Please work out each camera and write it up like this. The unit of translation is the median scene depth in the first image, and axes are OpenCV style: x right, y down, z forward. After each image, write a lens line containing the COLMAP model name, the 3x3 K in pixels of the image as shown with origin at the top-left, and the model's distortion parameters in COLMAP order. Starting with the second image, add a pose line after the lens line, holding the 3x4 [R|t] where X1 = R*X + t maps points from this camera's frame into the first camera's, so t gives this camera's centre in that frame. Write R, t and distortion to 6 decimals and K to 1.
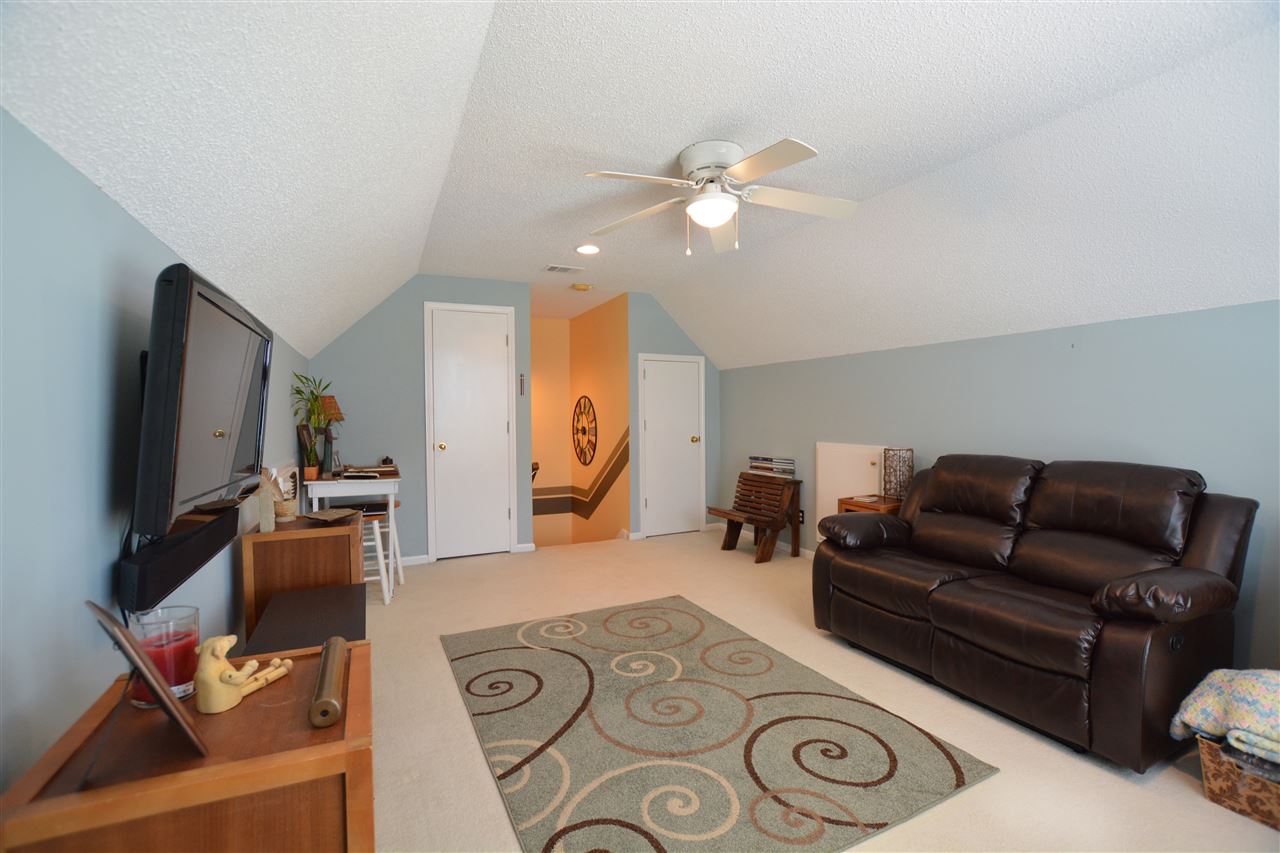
lens RADIAL K [[565.6, 0, 640.0], [0, 565.6, 426.5], [0, 0, 1]] dist [-0.027640, 0.000144]
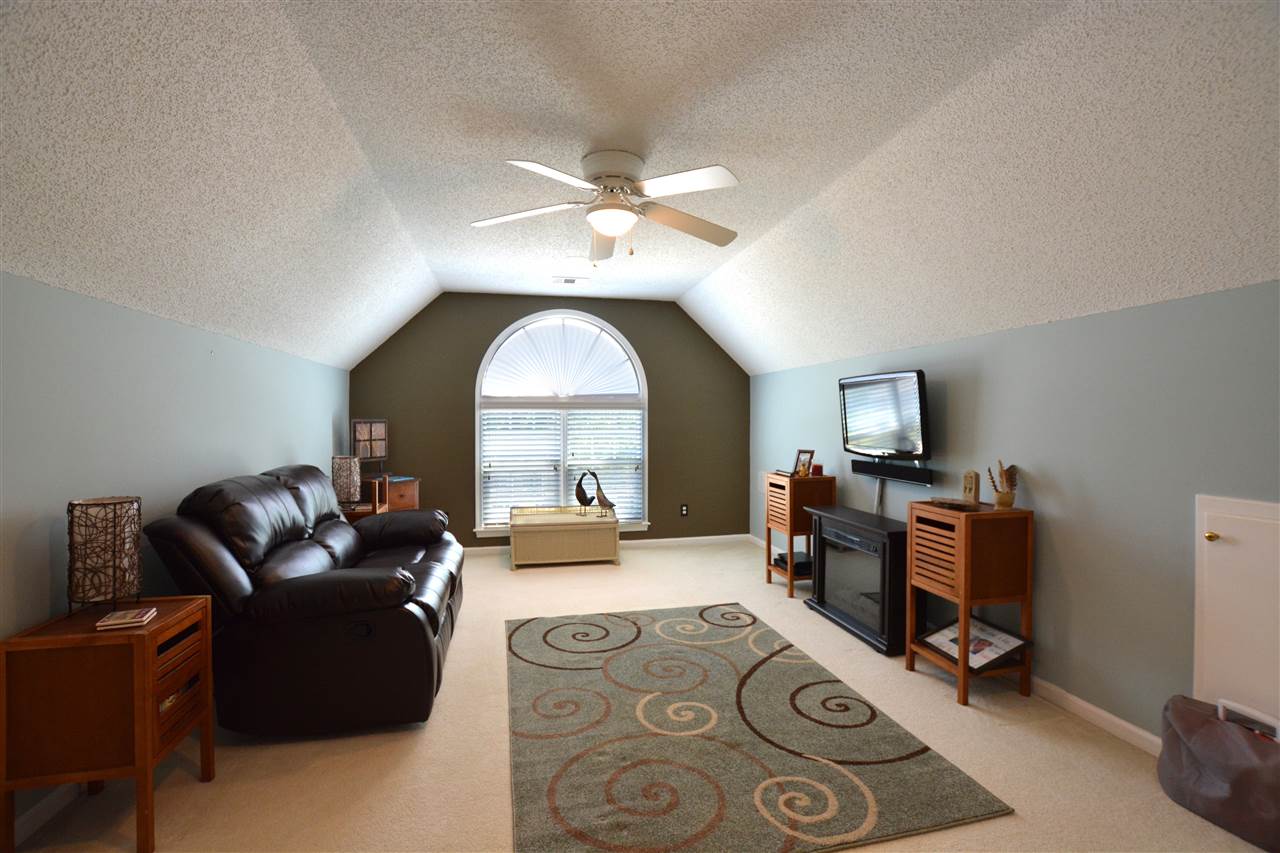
lens RADIAL K [[565.6, 0, 640.0], [0, 565.6, 426.5], [0, 0, 1]] dist [-0.027640, 0.000144]
pose [[-0.974824, 0.002278, 0.222963, -0.142083], [0.008259, 0.999630, 0.025899, -0.039970], [-0.222821, 0.027088, -0.974483, 2.044362]]
